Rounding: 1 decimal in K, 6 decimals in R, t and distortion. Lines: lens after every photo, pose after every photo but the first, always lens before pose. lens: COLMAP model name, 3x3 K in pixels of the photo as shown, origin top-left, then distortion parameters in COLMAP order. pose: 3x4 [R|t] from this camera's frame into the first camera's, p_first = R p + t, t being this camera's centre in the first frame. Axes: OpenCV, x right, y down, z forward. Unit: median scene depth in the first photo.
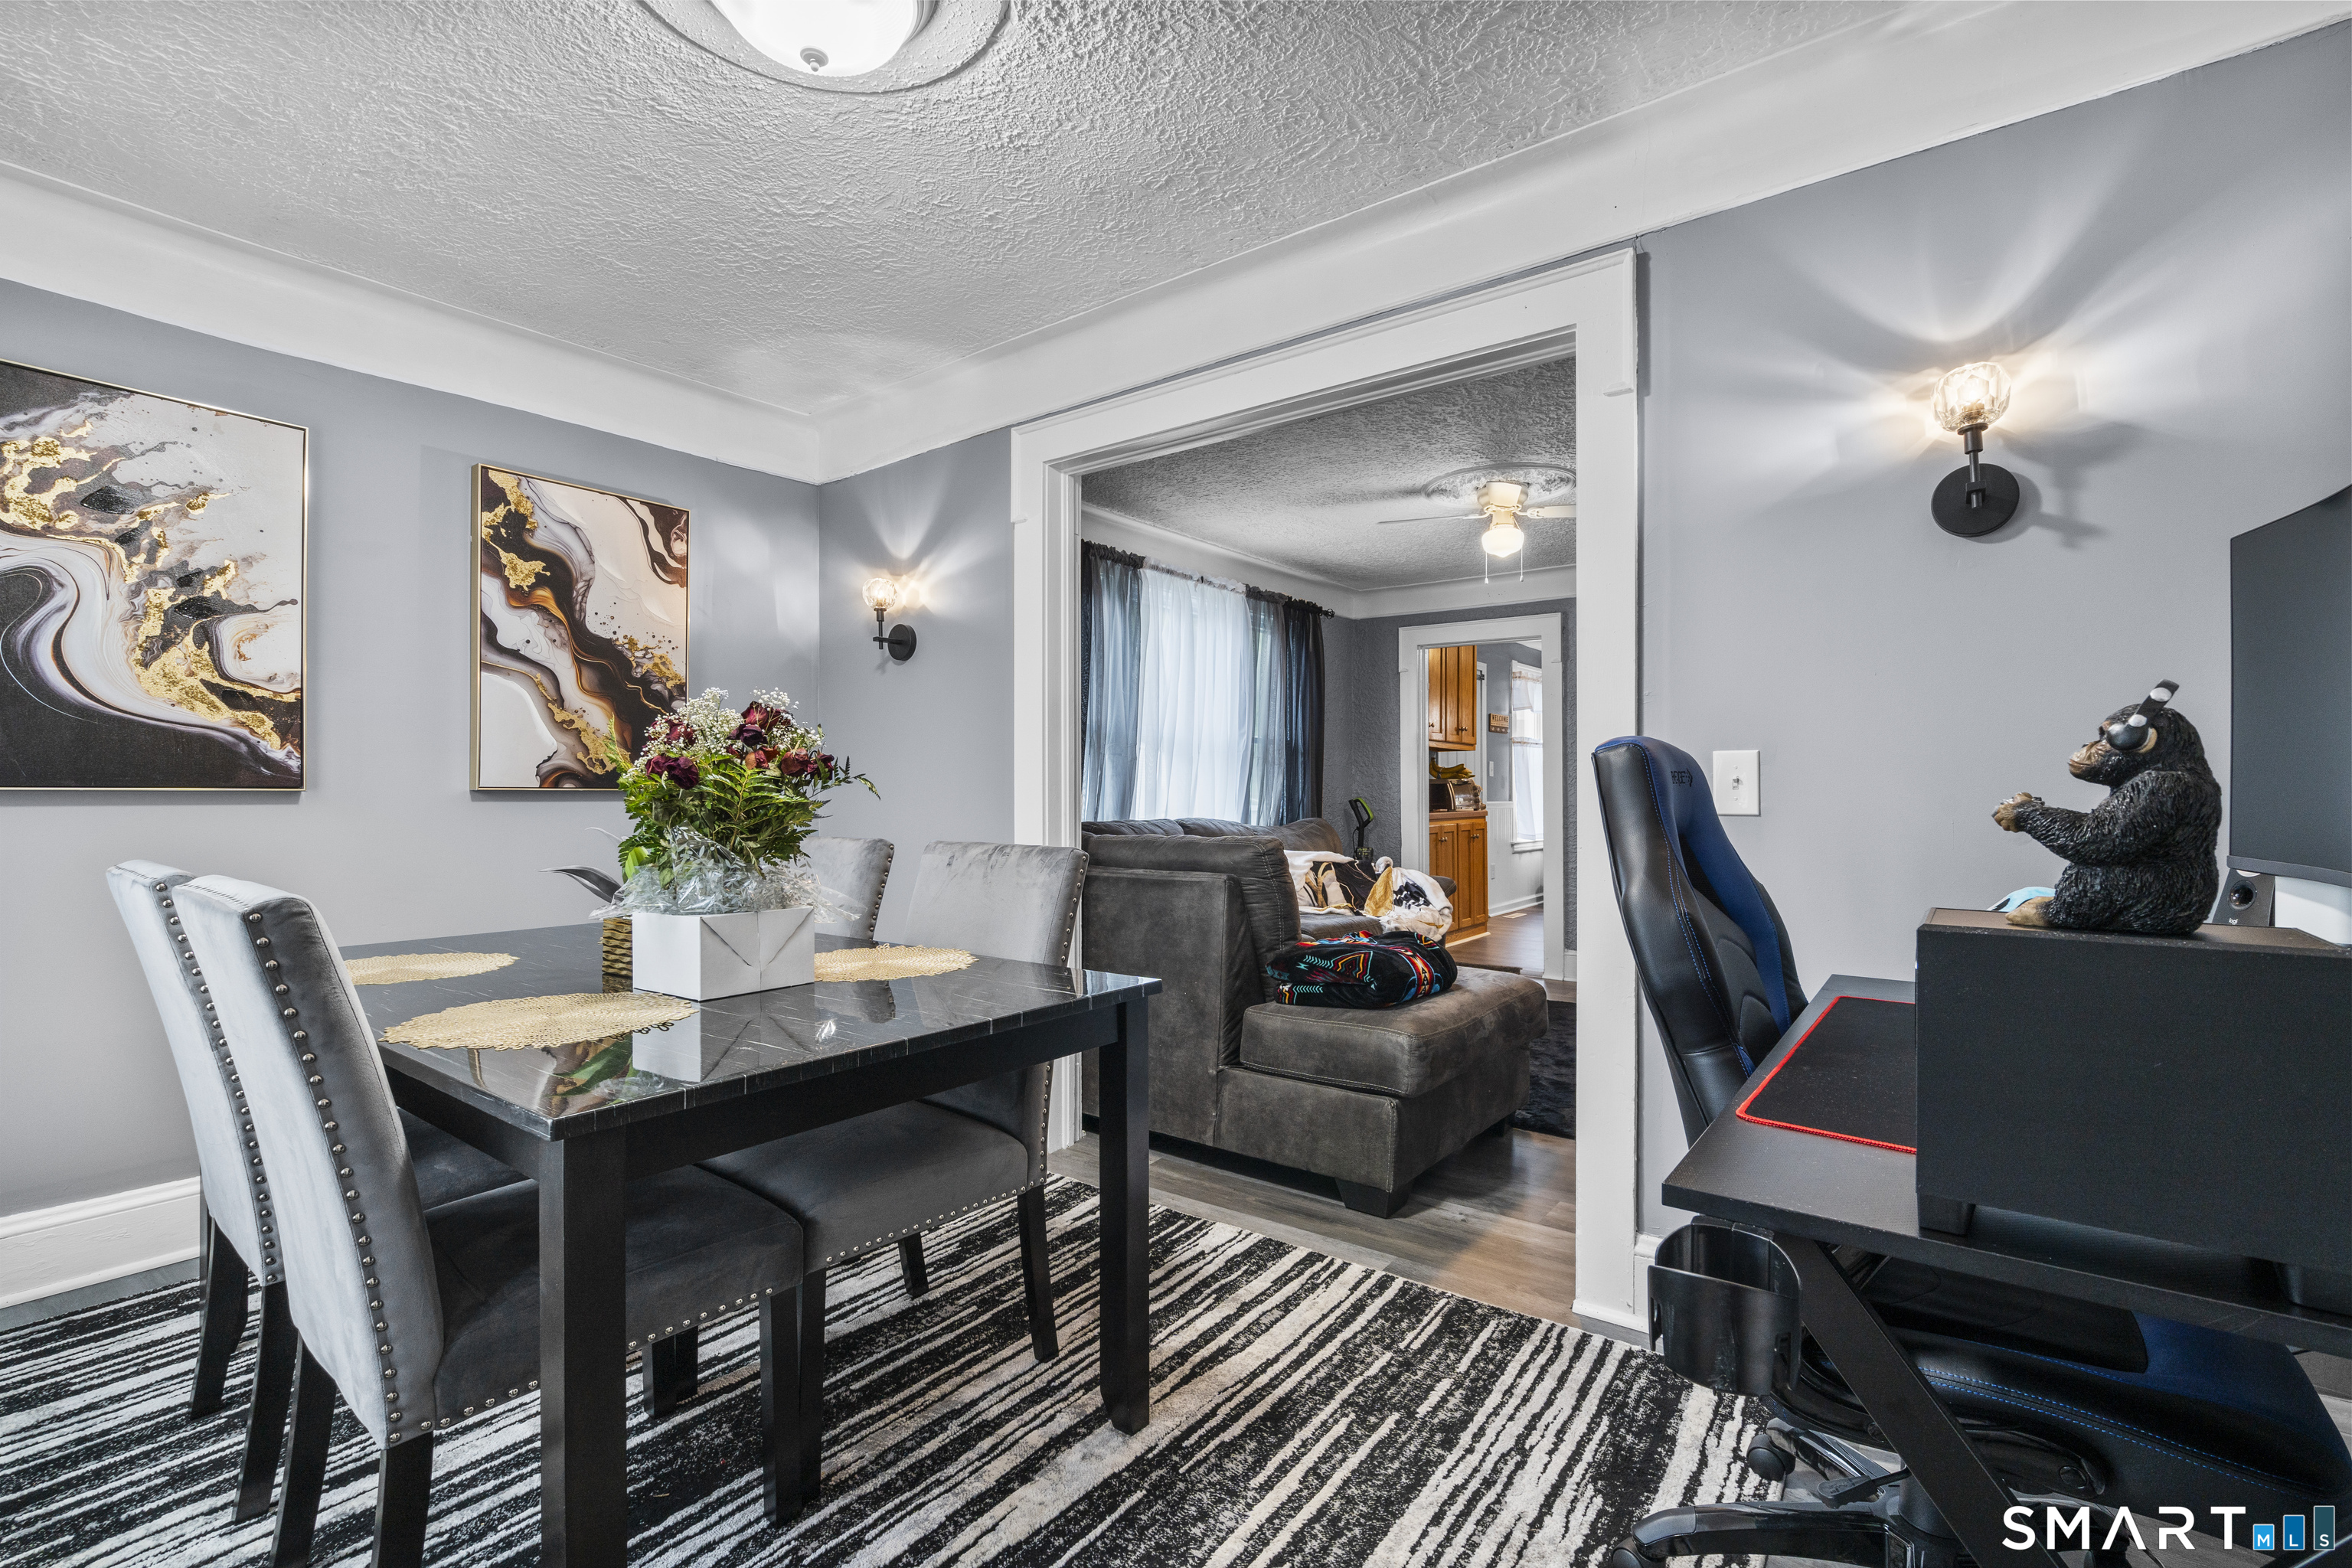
lens RADIAL K [[1054.3, 0, 1174.7], [0, 1054.3, 788.5], [0, 0, 1]] dist [-0.010151, 0.004448]
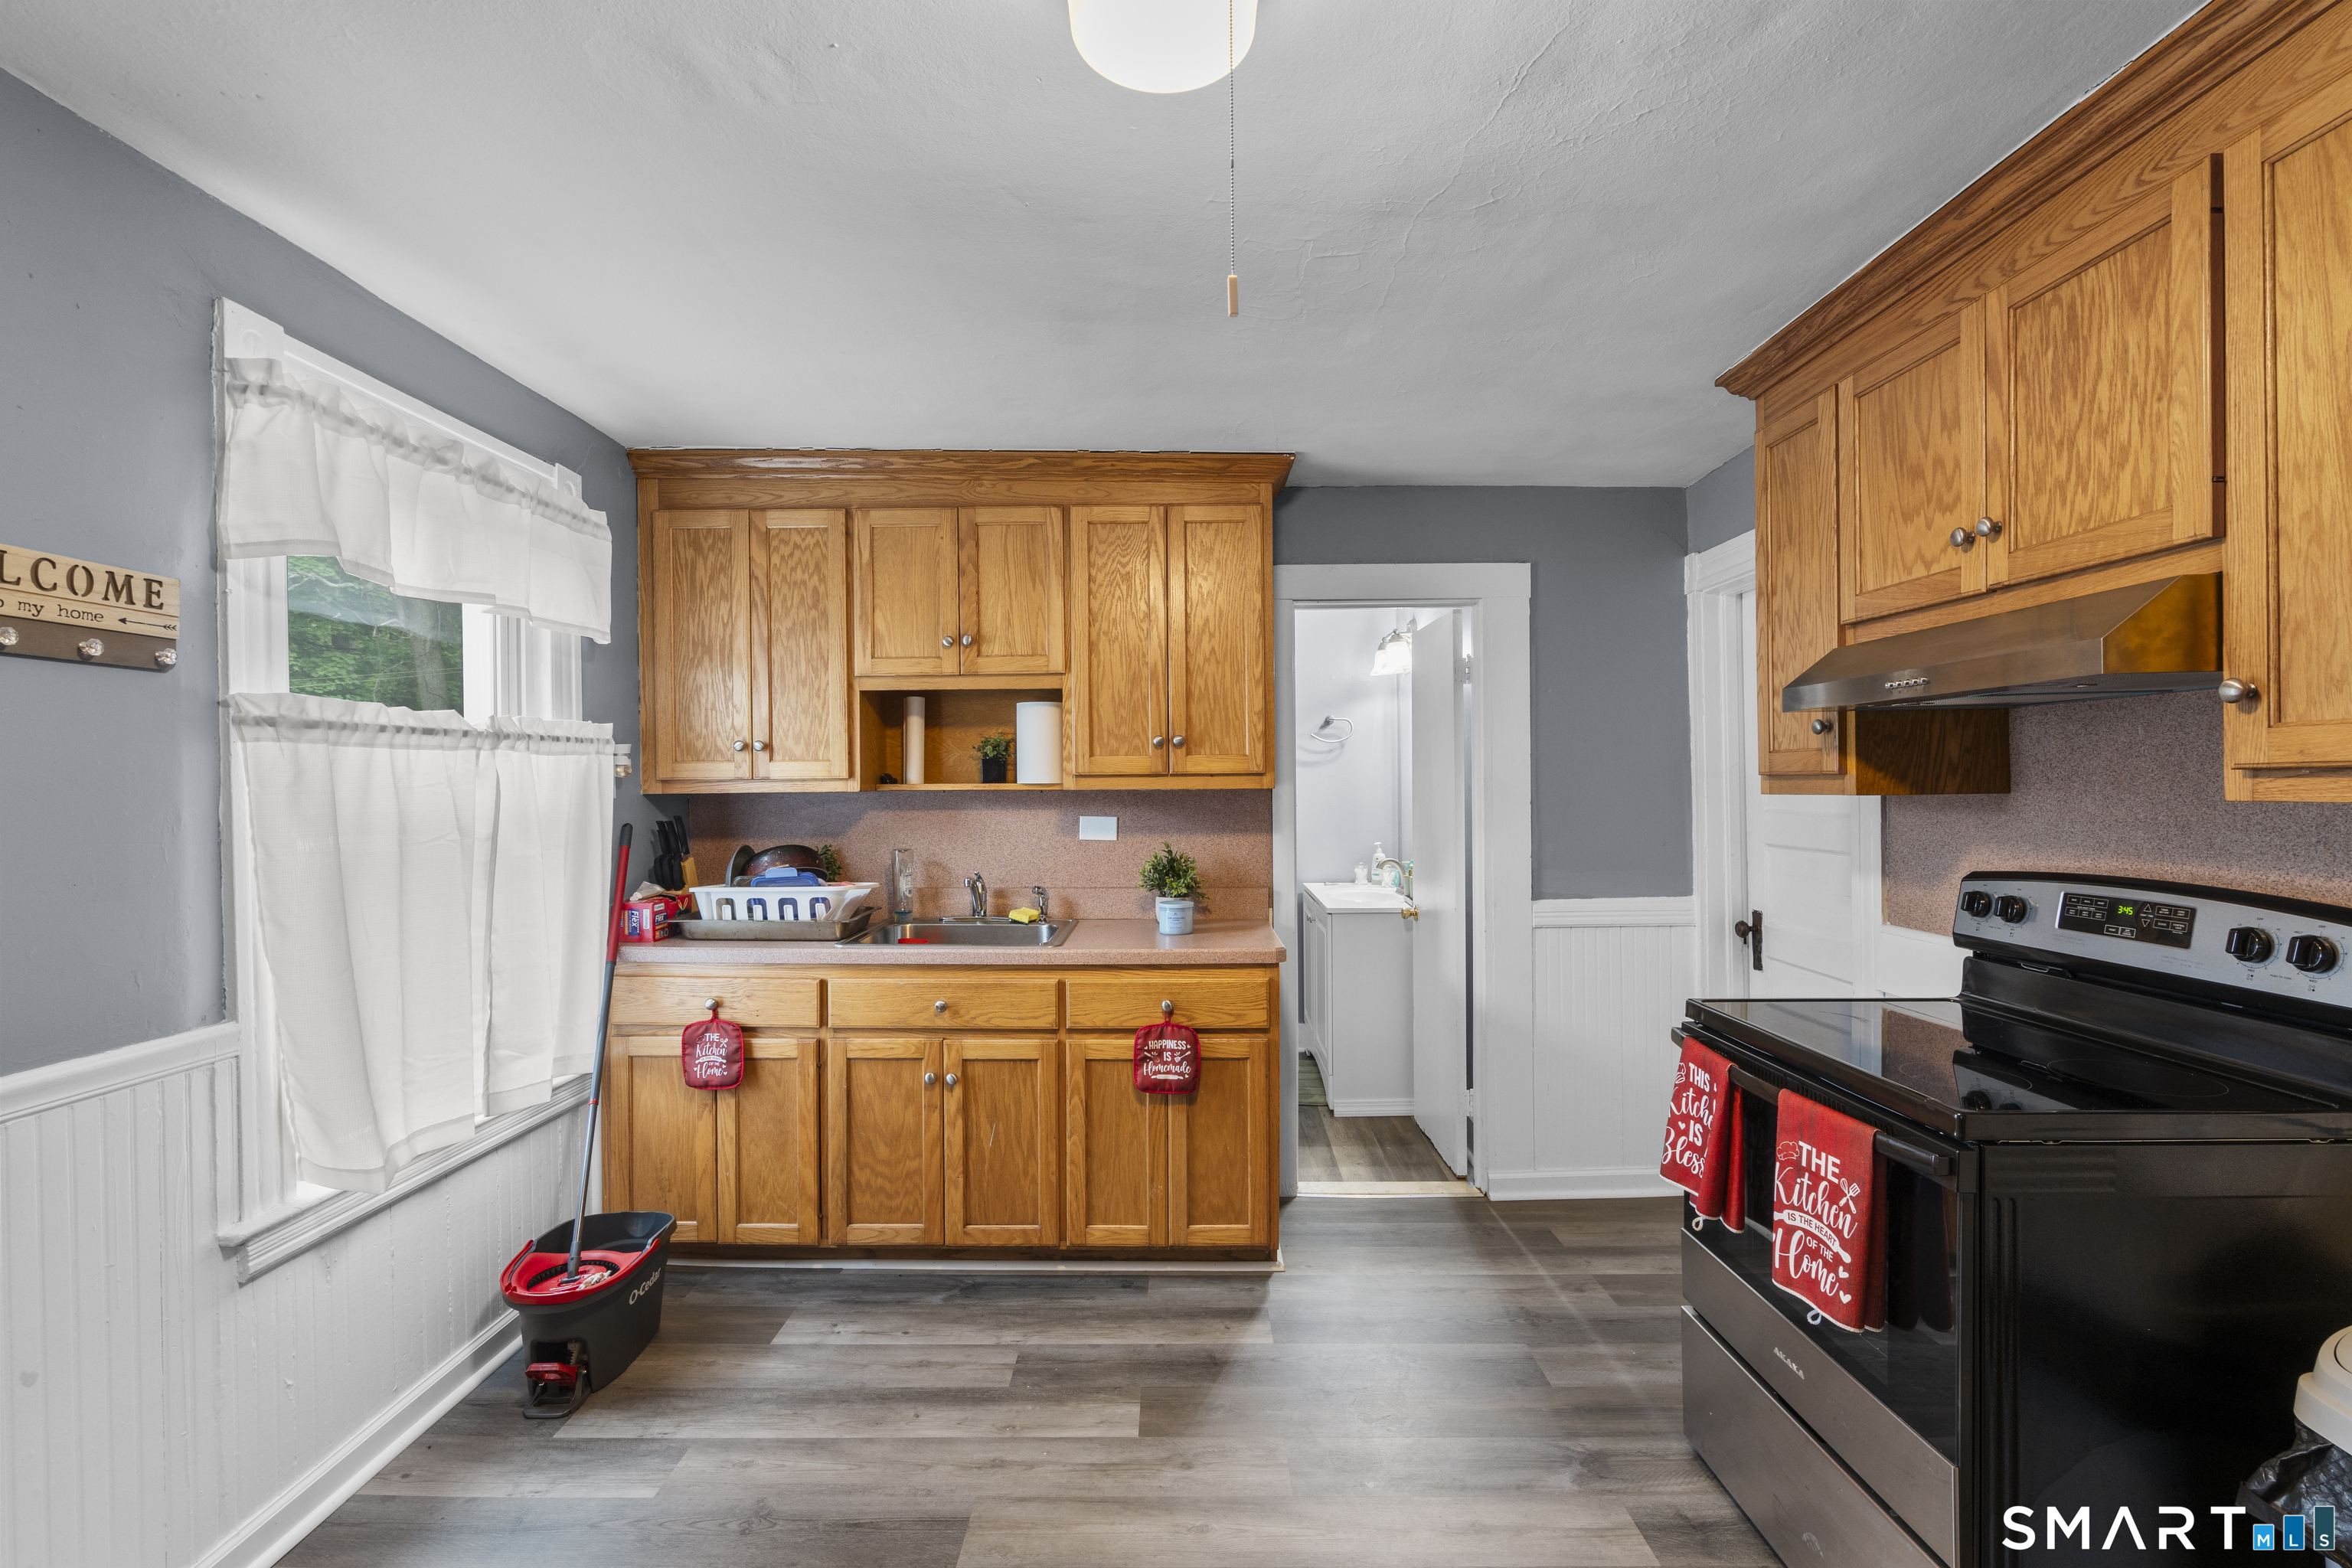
lens RADIAL K [[1054.3, 0, 1174.7], [0, 1054.3, 788.5], [0, 0, 1]] dist [-0.010151, 0.004448]
pose [[0.795994, -0.010381, 0.605216, 0.535013], [0.008799, 0.999946, 0.005579, -0.046682], [-0.605241, 0.000884, 0.796042, 1.150300]]
